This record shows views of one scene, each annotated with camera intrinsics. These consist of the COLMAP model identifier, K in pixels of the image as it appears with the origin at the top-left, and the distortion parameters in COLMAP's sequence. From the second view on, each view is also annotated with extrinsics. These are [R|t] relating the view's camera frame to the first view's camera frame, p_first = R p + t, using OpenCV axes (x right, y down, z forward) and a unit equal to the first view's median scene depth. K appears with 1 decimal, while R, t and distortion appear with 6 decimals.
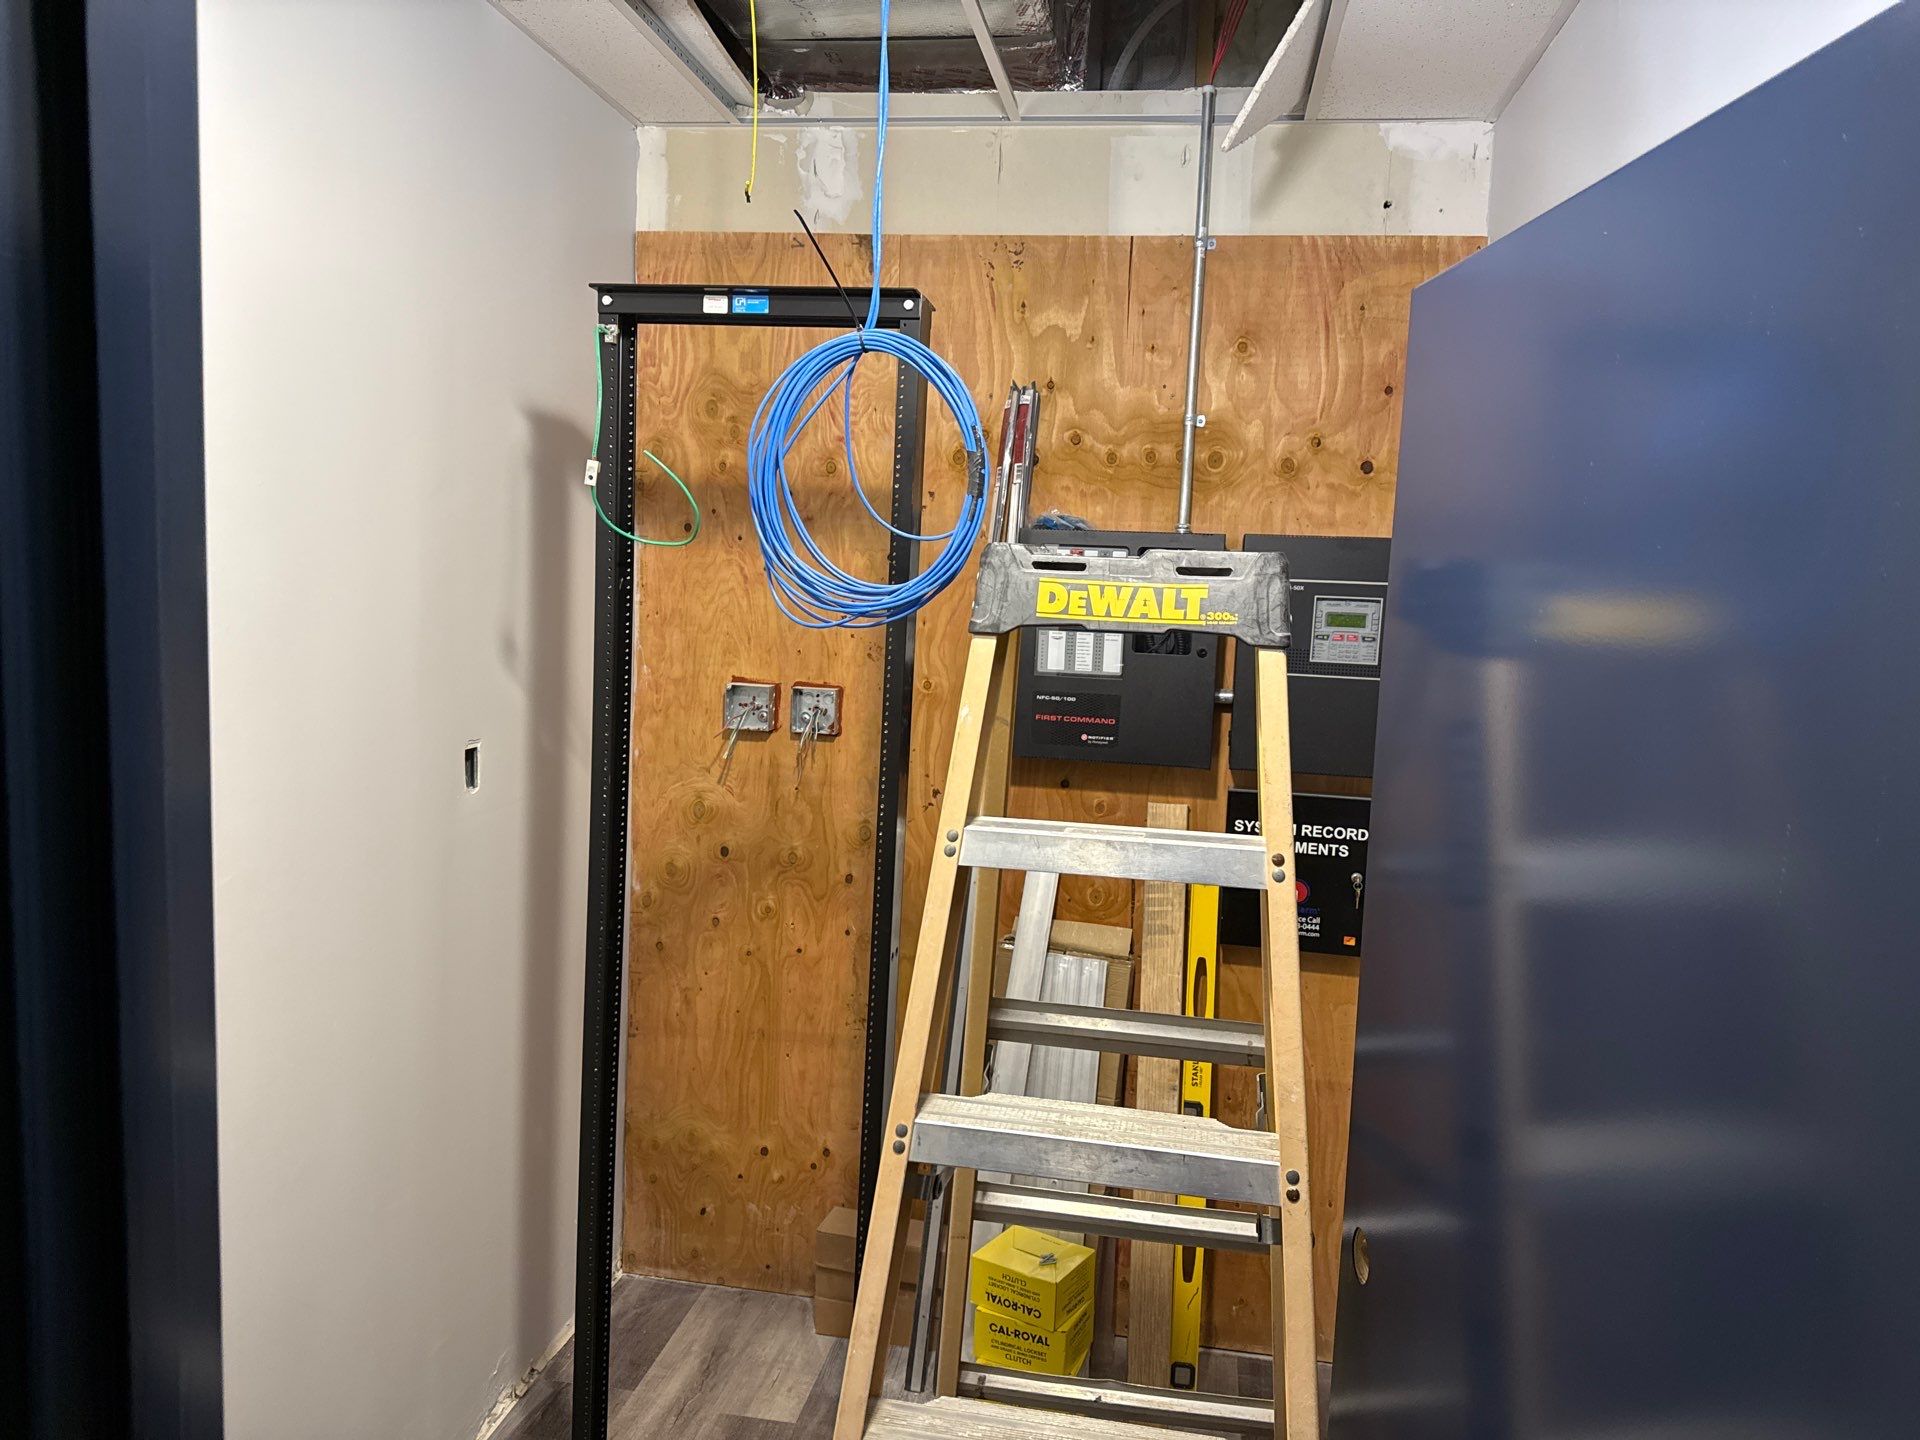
lens RADIAL K [[1370.2, 0, 984.9], [0, 1370.2, 724.6], [0, 0, 1]] dist [0.057974, -0.096451]
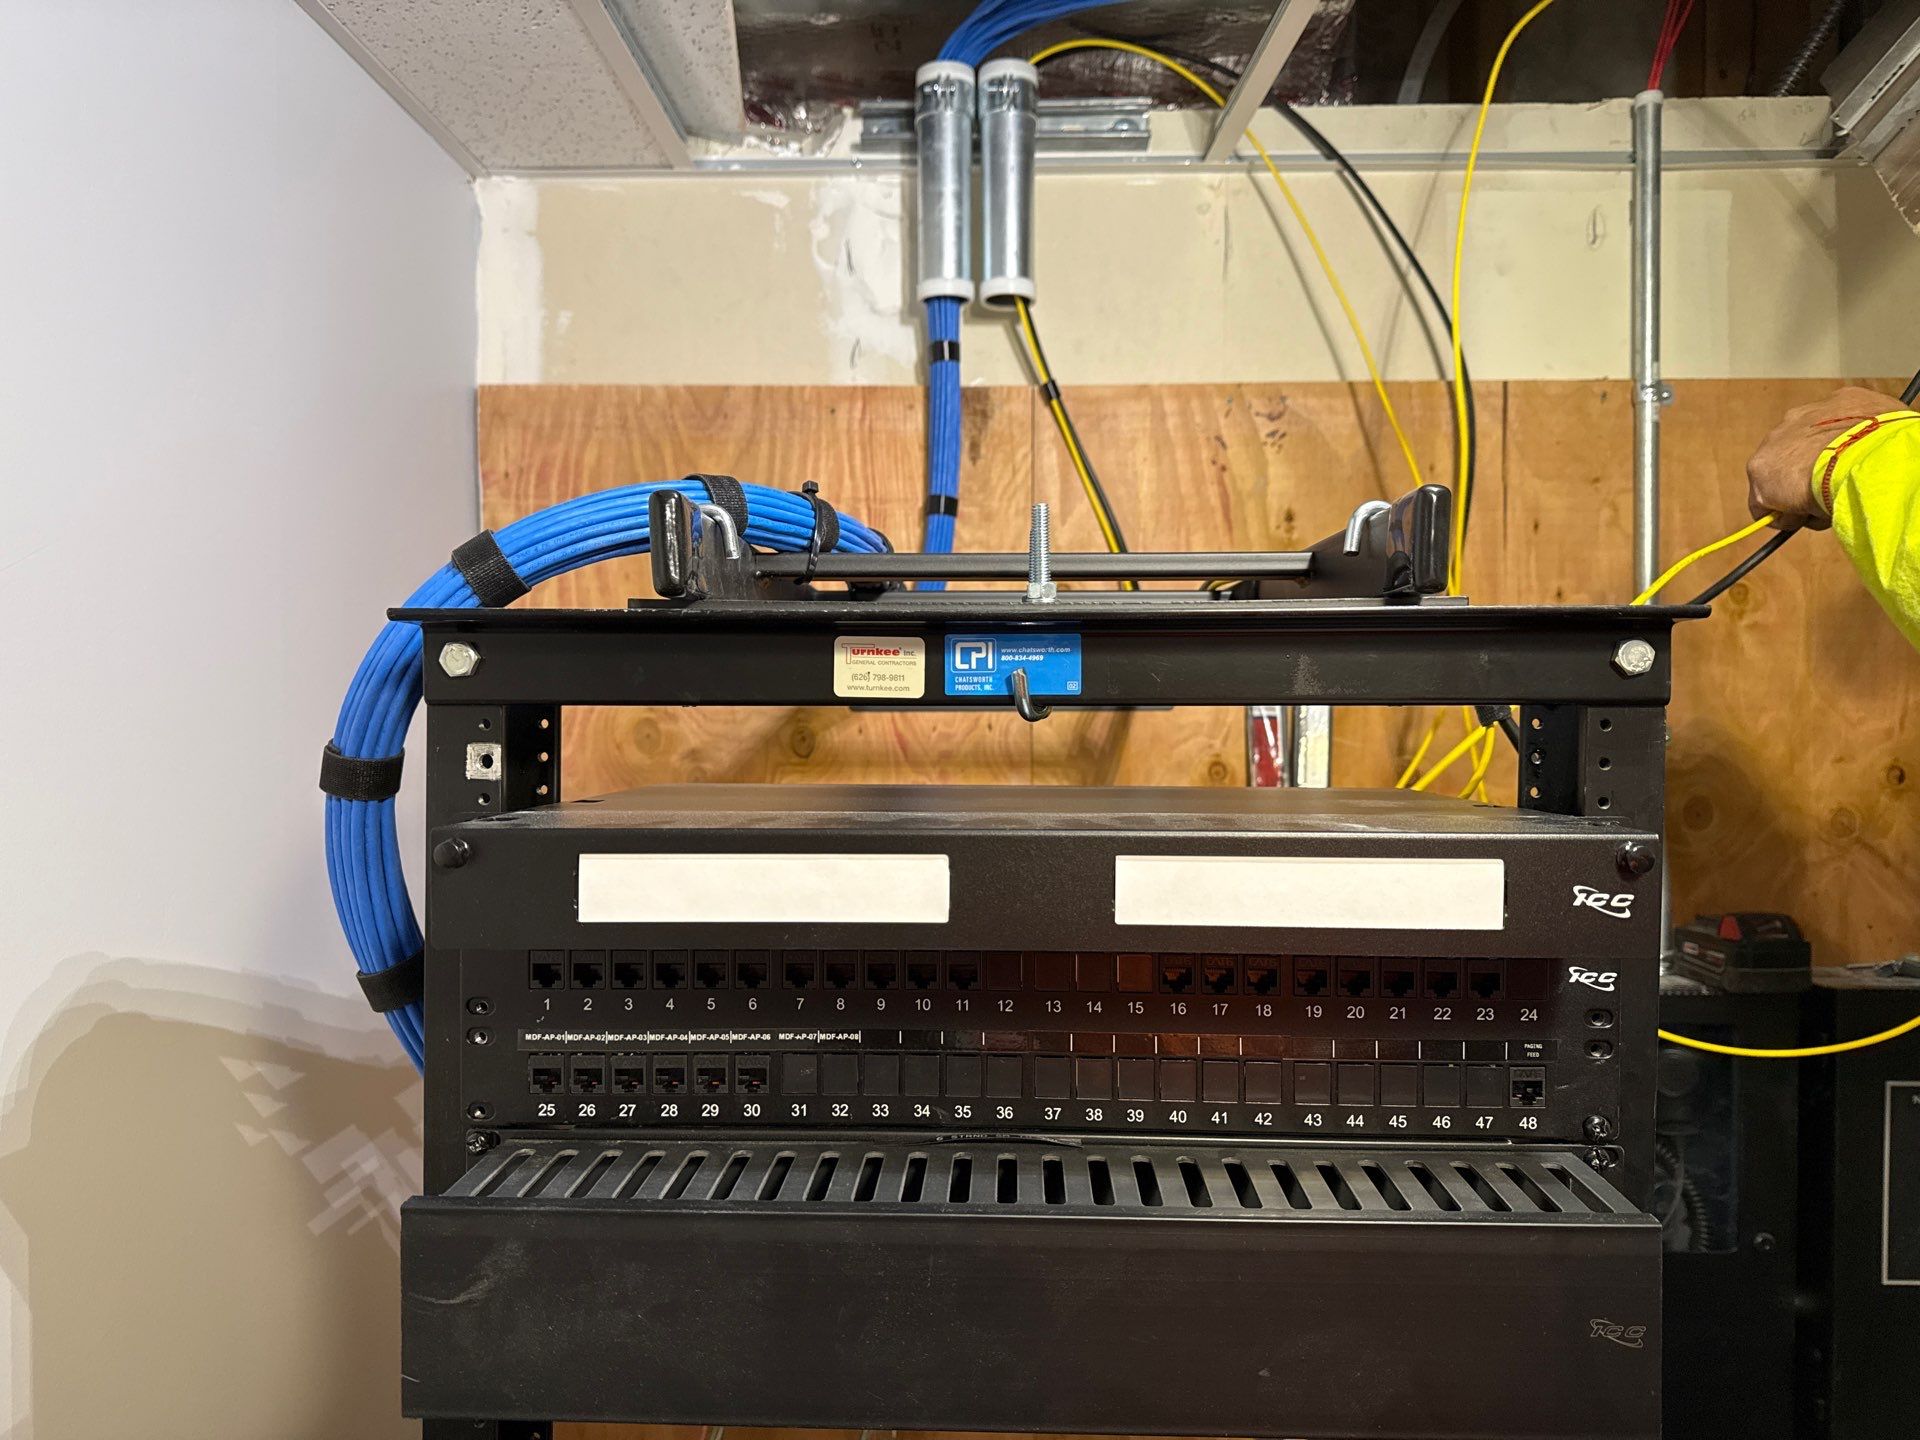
lens RADIAL K [[1370.2, 0, 972.9], [0, 1370.2, 741.7], [0, 0, 1]] dist [0.057974, -0.096451]
pose [[0.990914, -0.046584, 0.126171, -0.151975], [0.056189, 0.995698, -0.073671, -0.193188], [-0.122196, 0.080091, 0.989269, 0.525290]]
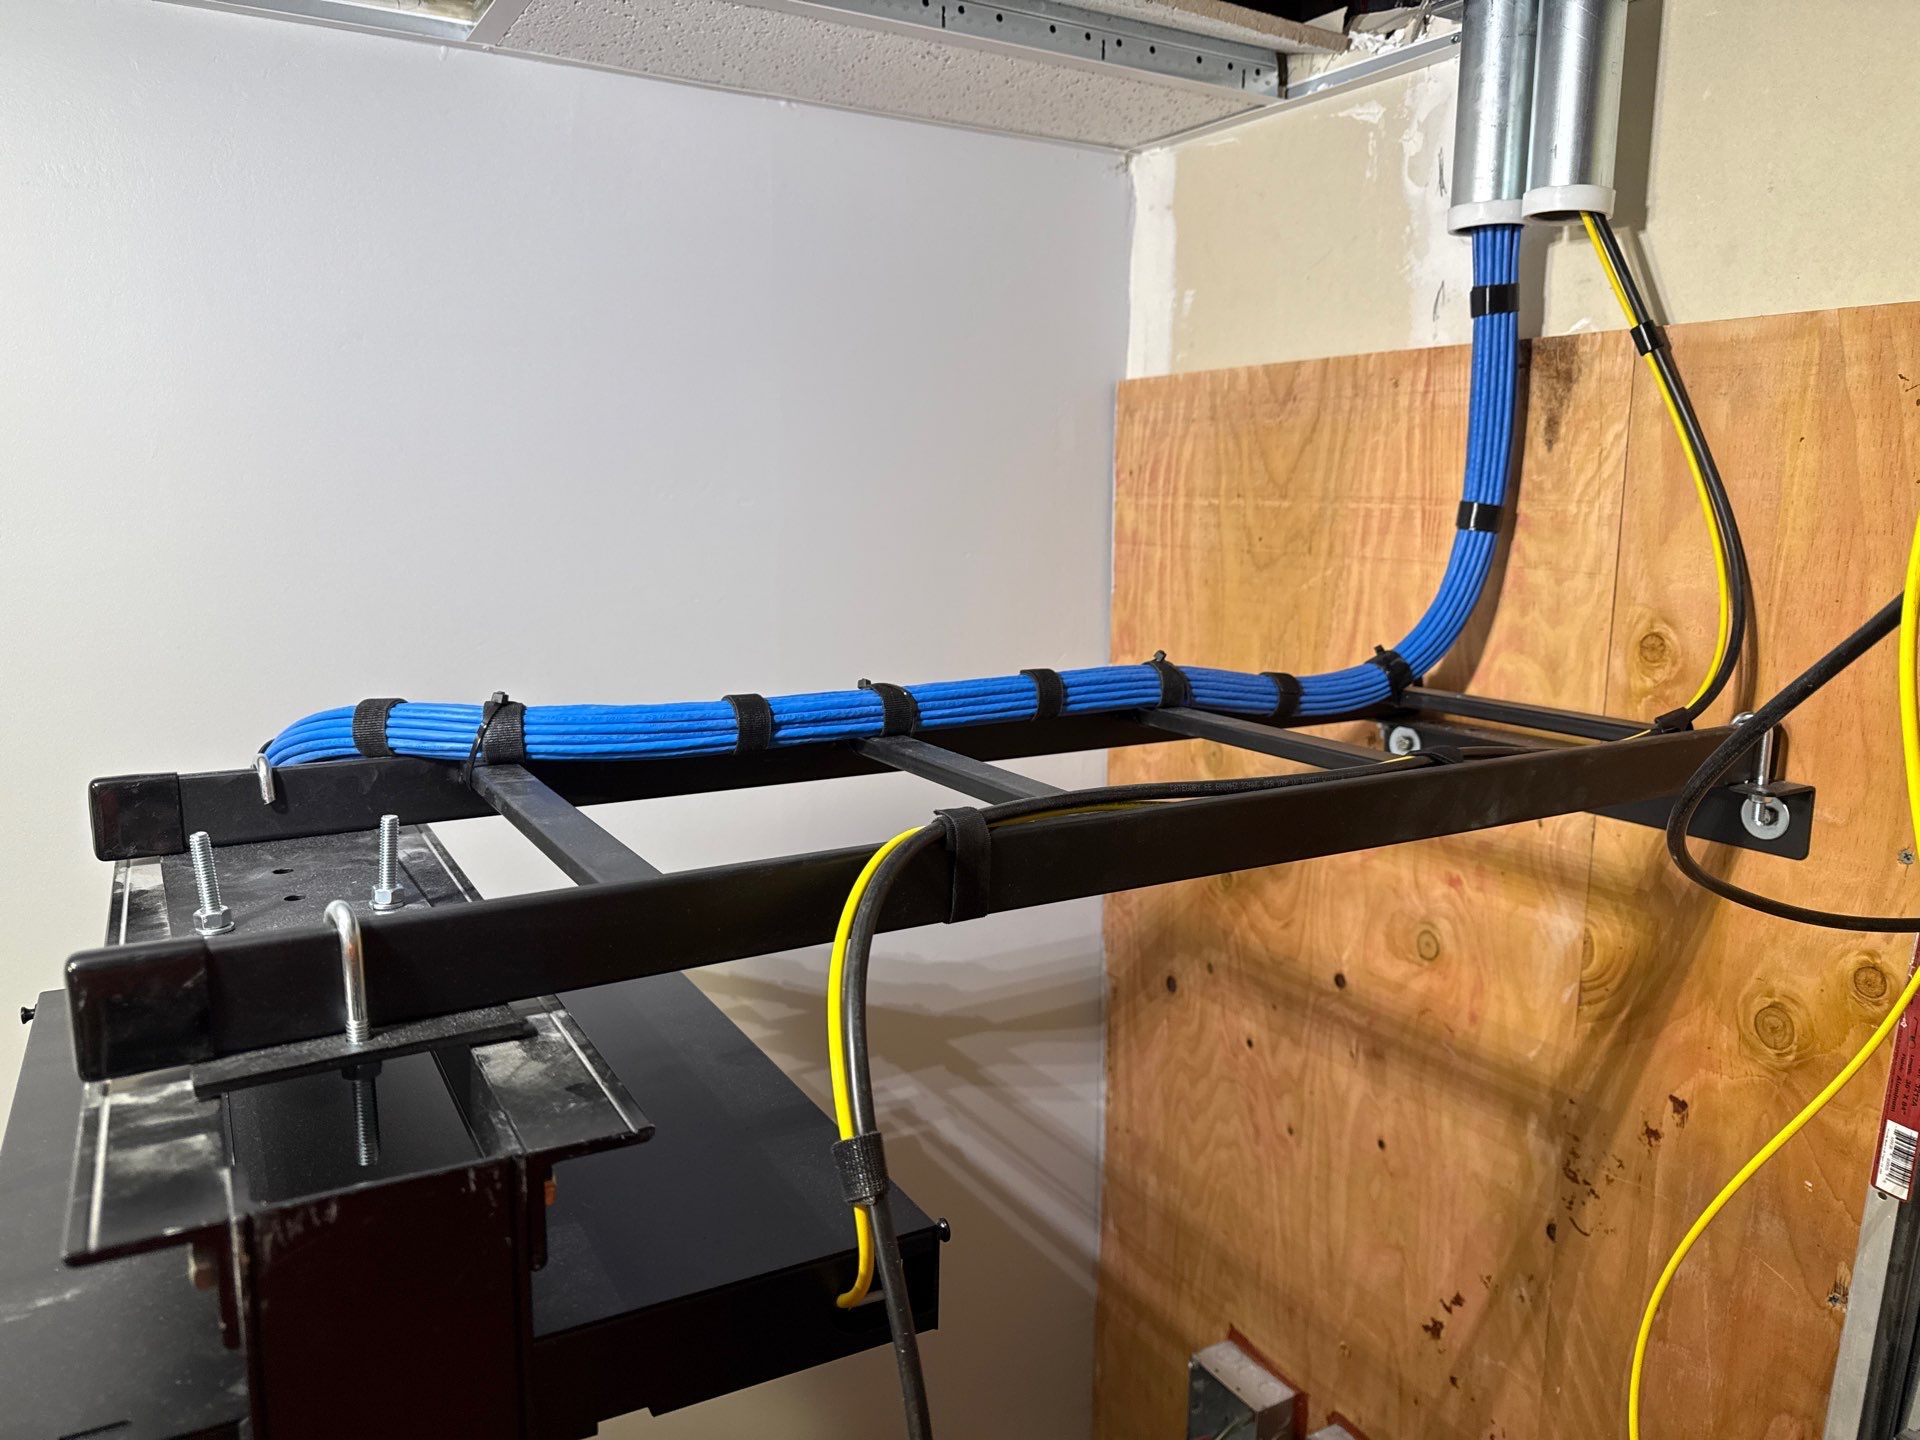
lens RADIAL K [[1370.2, 0, 962.8], [0, 1370.2, 727.6], [0, 0, 1]] dist [0.057974, -0.096451]
pose [[0.628878, 0.098756, -0.771207, 0.099437], [-0.068805, 0.995078, 0.071316, -0.275490], [0.774454, 0.008213, 0.632577, 0.675108]]
